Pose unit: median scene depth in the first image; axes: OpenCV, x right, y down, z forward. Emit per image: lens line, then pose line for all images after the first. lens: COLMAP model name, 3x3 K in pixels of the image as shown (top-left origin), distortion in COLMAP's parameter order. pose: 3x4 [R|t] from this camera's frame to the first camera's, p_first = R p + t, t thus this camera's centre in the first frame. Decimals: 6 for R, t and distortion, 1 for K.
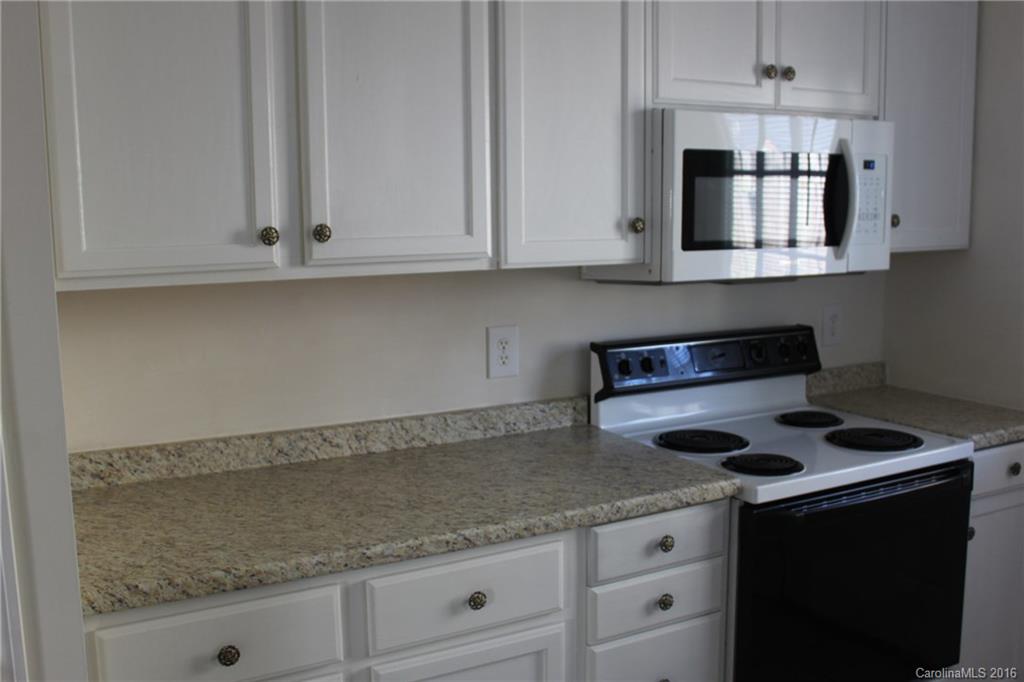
lens RADIAL K [[999.0, 0, 512.0], [0, 999.0, 341.0], [0, 0, 1]] dist [-0.107568, -0.002737]
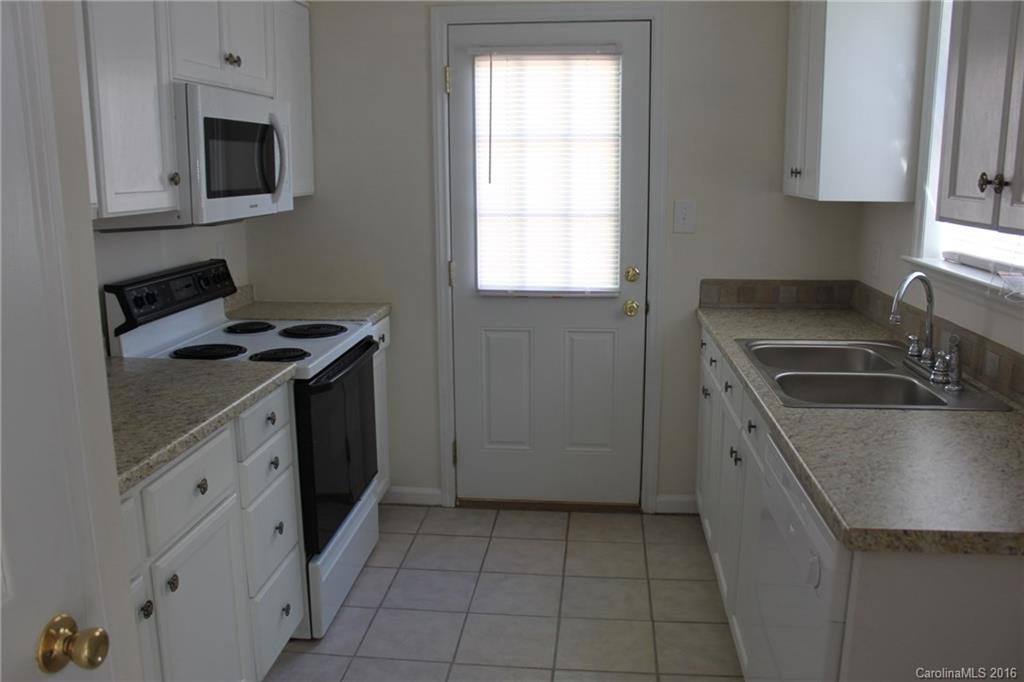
lens RADIAL K [[851.9, 0, 512.0], [0, 851.9, 341.0], [0, 0, 1]] dist [-0.104002, -0.001476]
pose [[0.569474, -0.157047, 0.806868, -0.494693], [0.110680, 0.987291, 0.114048, 0.009124], [-0.814524, 0.024357, 0.579618, 0.076206]]
